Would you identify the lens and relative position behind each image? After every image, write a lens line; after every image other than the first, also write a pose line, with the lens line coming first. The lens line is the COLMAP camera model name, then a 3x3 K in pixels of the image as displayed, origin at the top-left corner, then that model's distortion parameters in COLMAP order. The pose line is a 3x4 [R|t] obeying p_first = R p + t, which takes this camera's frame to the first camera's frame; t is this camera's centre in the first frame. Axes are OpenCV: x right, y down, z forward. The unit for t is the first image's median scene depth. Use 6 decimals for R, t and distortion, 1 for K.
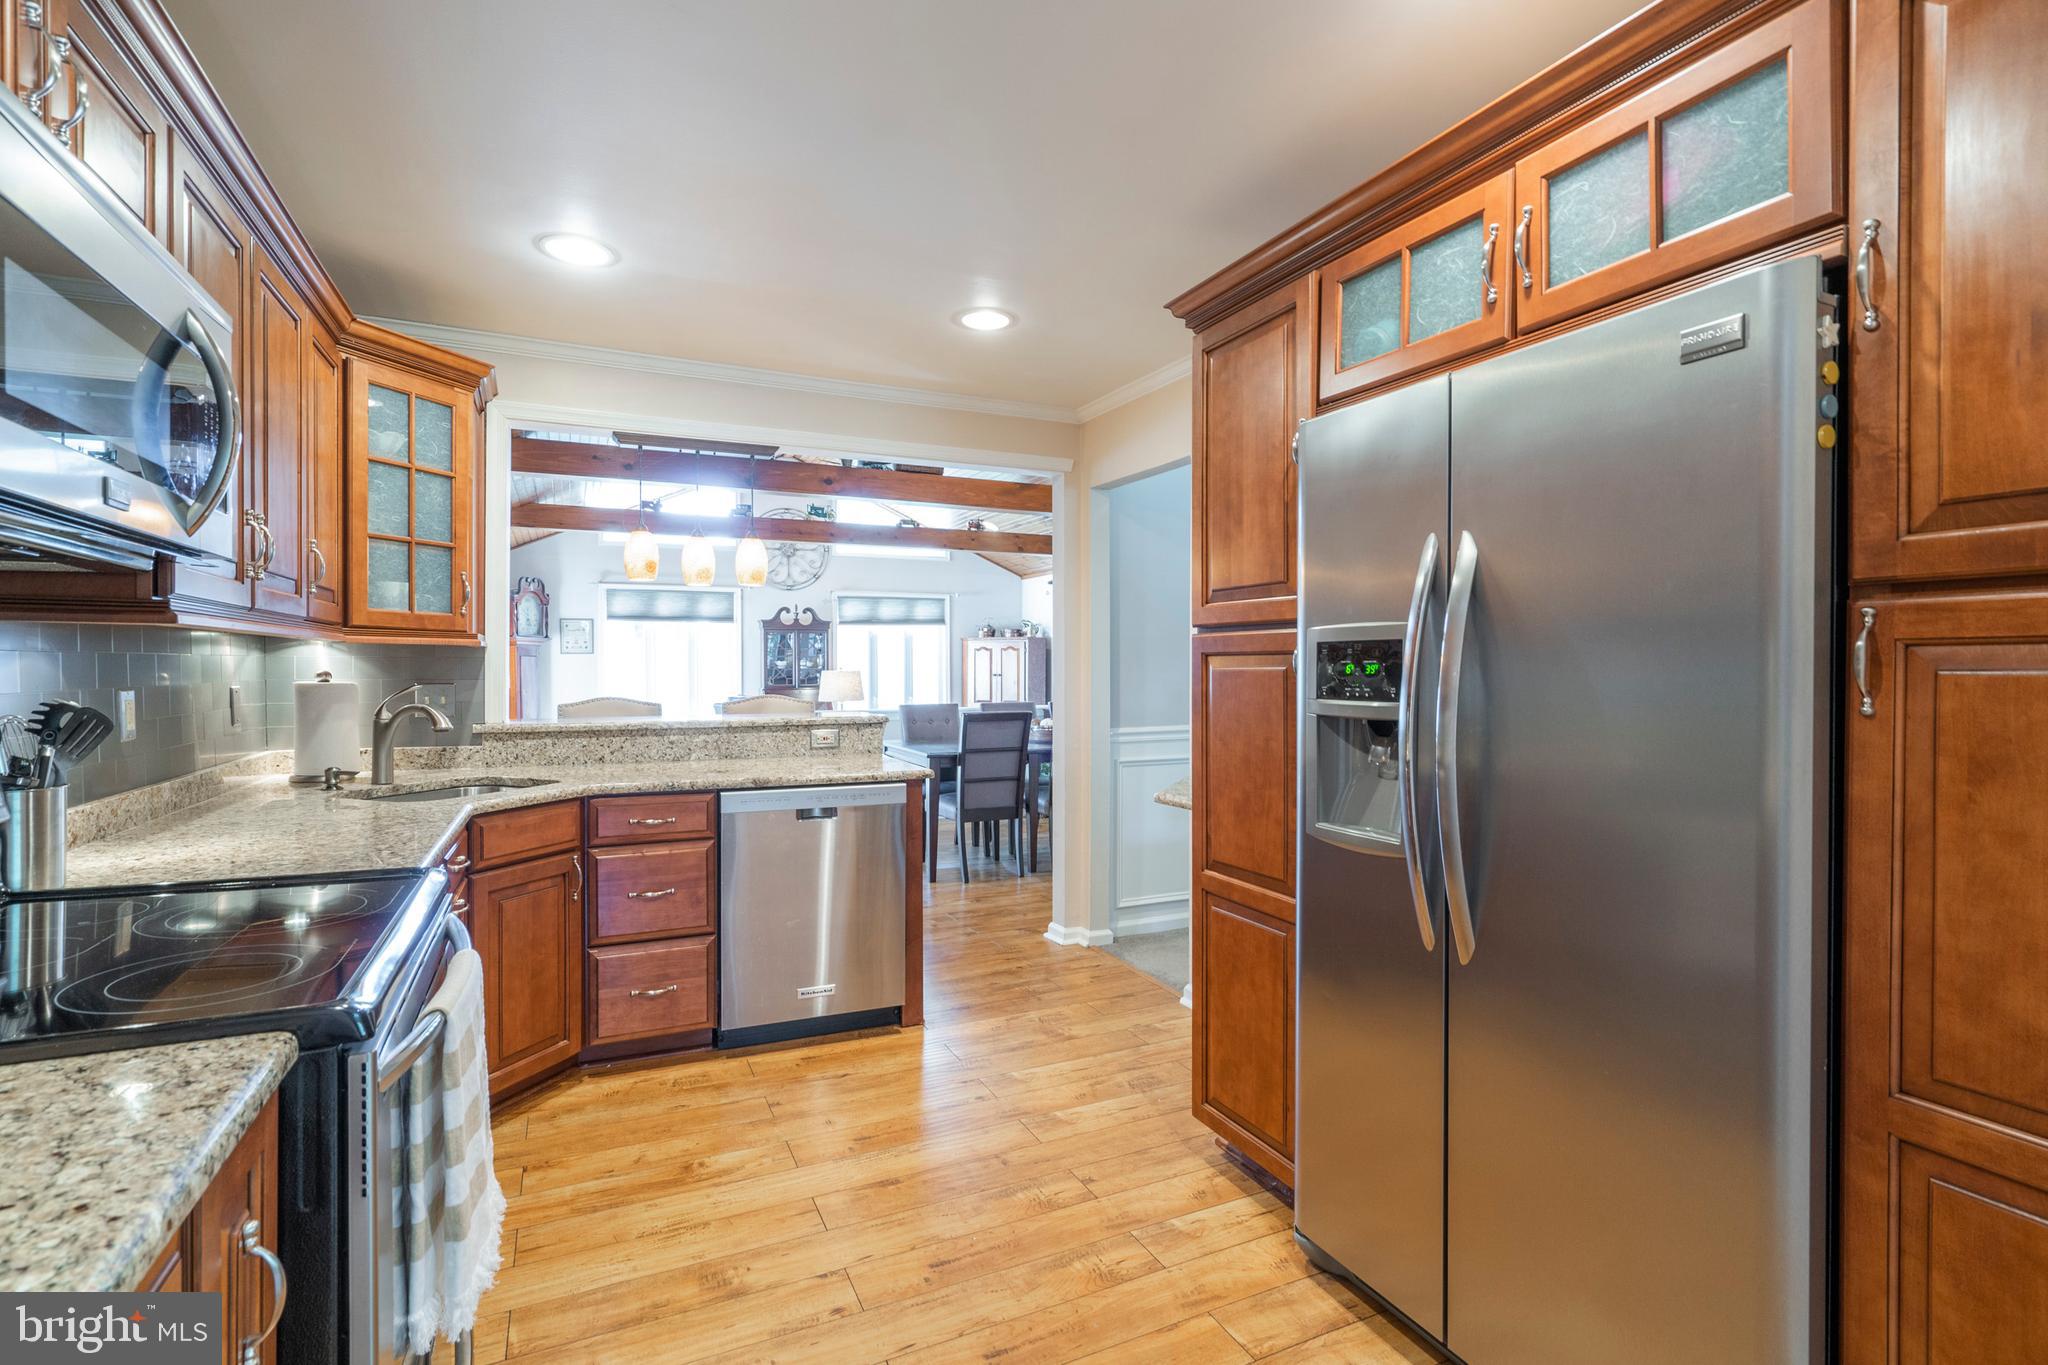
lens RADIAL K [[980.3, 0, 1073.5], [0, 980.3, 675.3], [0, 0, 1]] dist [-0.000195, -0.000008]
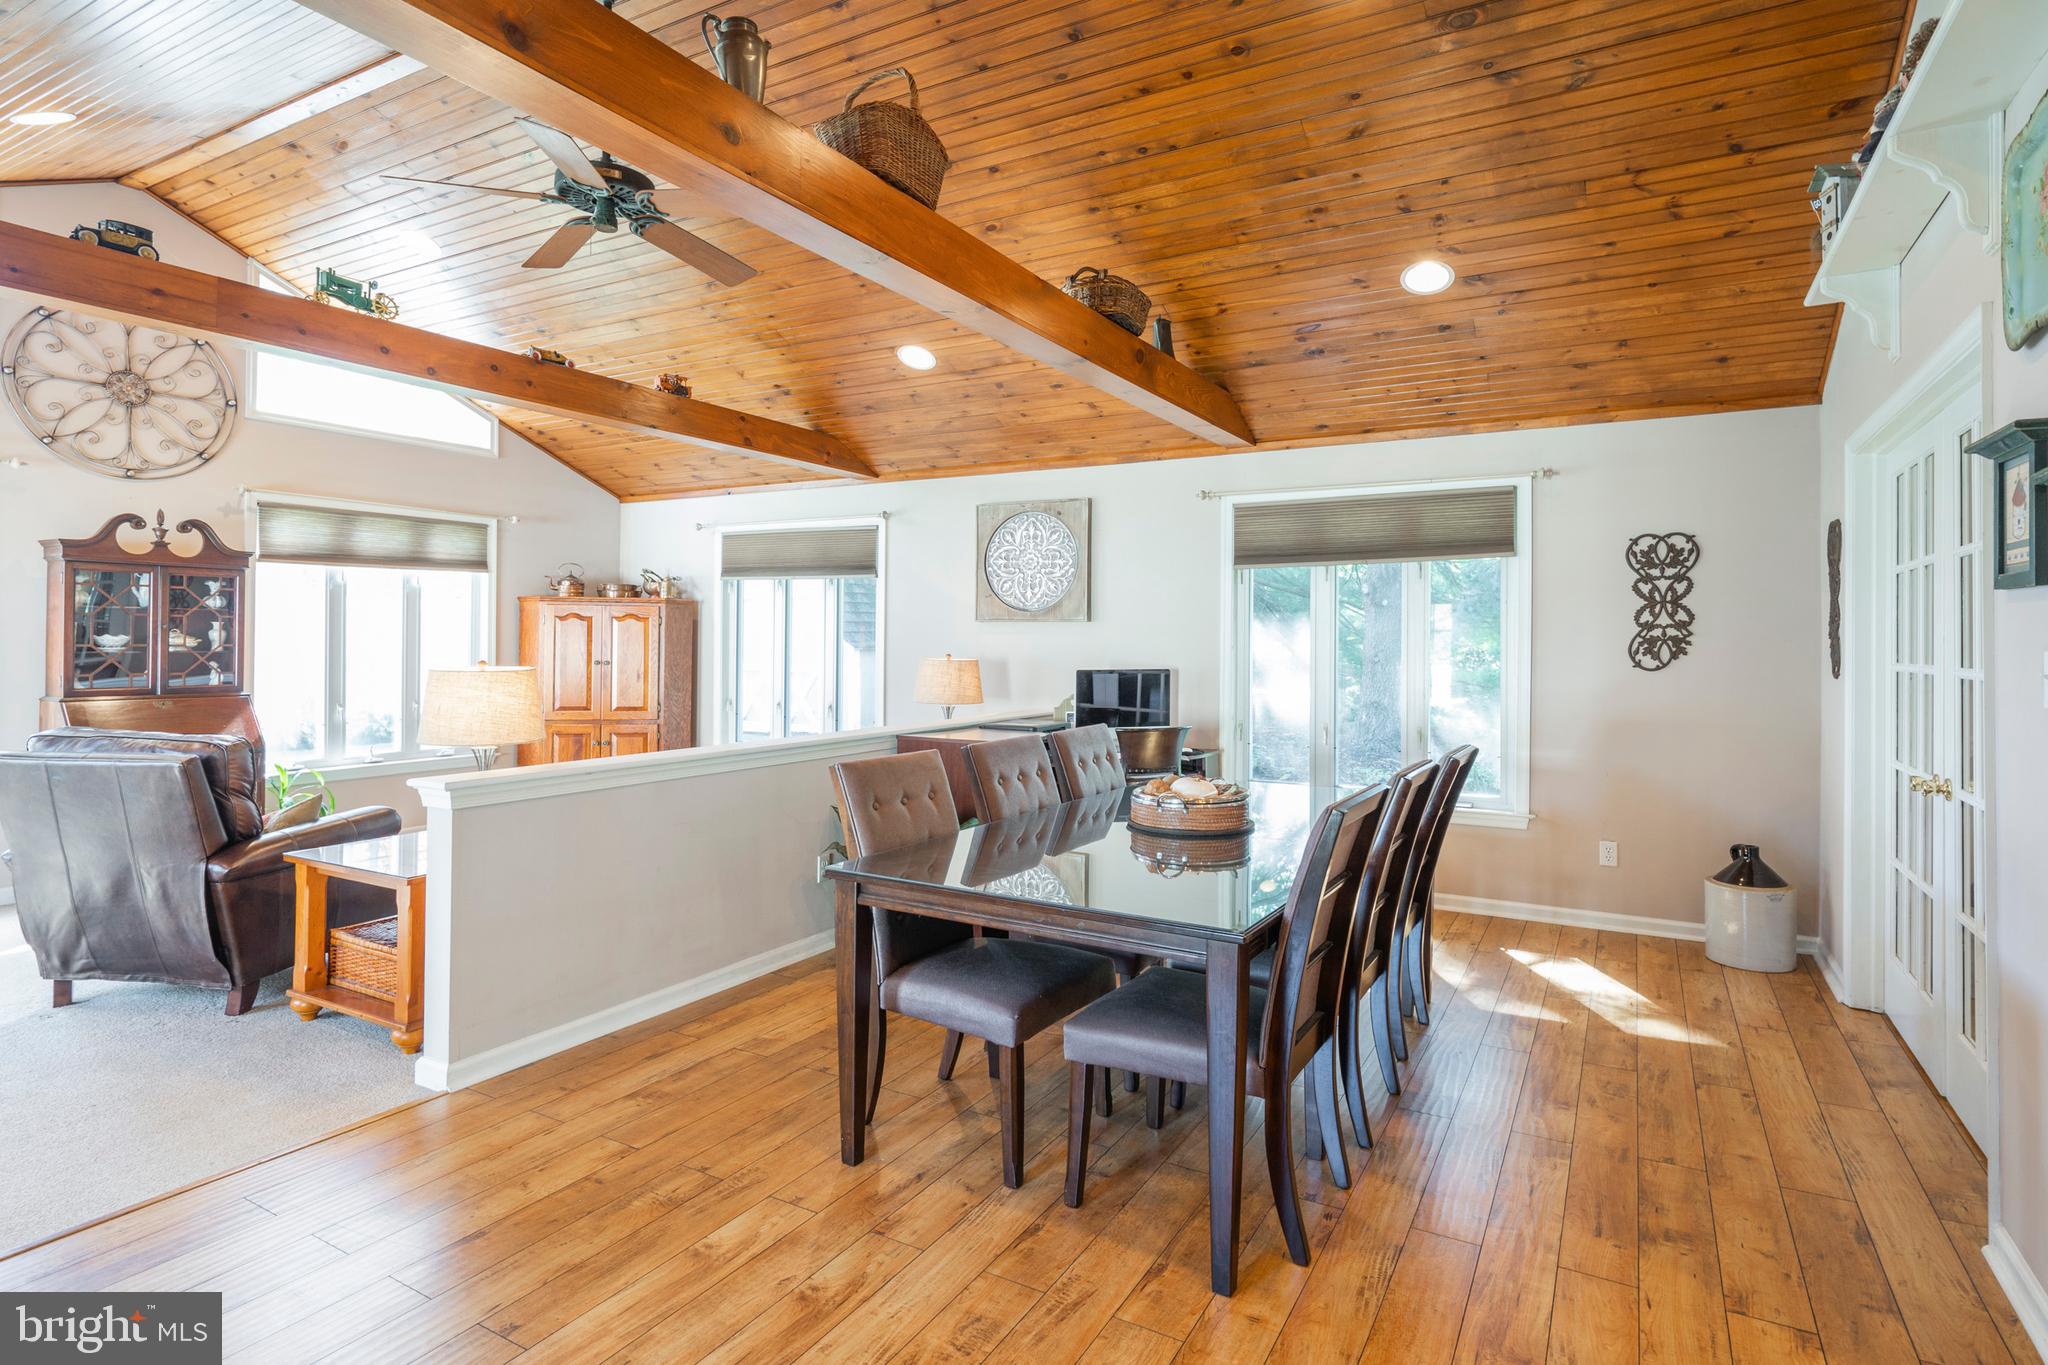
lens RADIAL K [[1021.7, 0, 1092.6], [0, 1021.7, 636.3], [0, 0, 1]] dist [0.000655, 0.000163]
pose [[0.817273, 0.008408, 0.576189, -0.198224], [-0.000318, 0.999900, -0.014140, -0.007636], [-0.576250, 0.011373, 0.817194, 0.358182]]
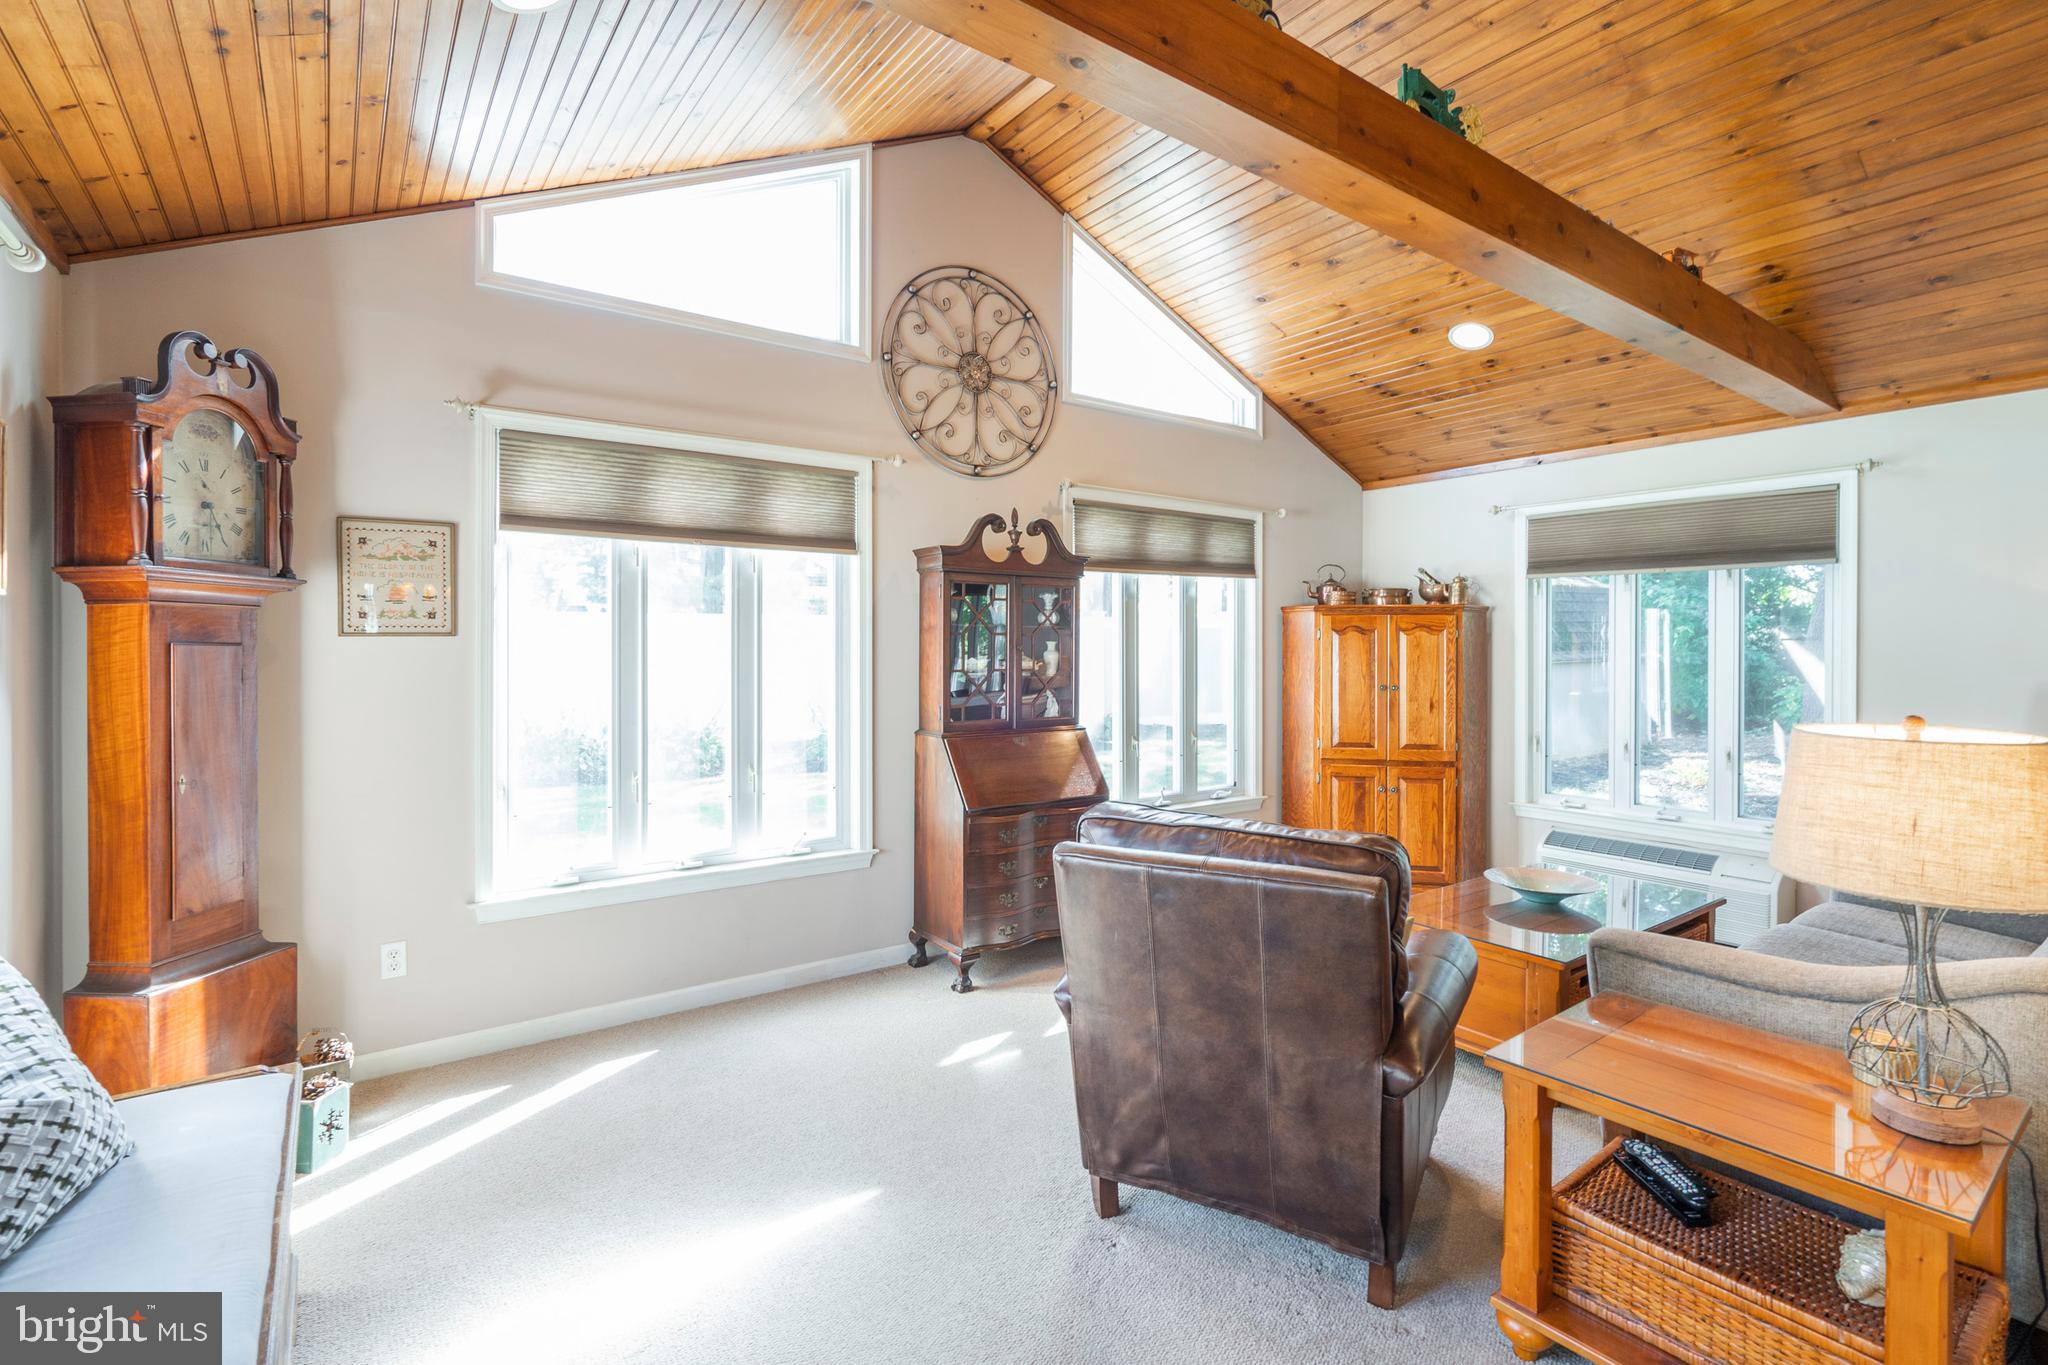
lens RADIAL K [[951.0, 0, 1024.3], [0, 951.0, 652.8], [0, 0, 1]] dist [-0.004350, -0.000141]
pose [[0.987871, 0.000018, 0.155276, -0.330278], [0.001499, 0.999952, -0.009654, -0.013012], [-0.155269, 0.009770, 0.987824, 0.622140]]
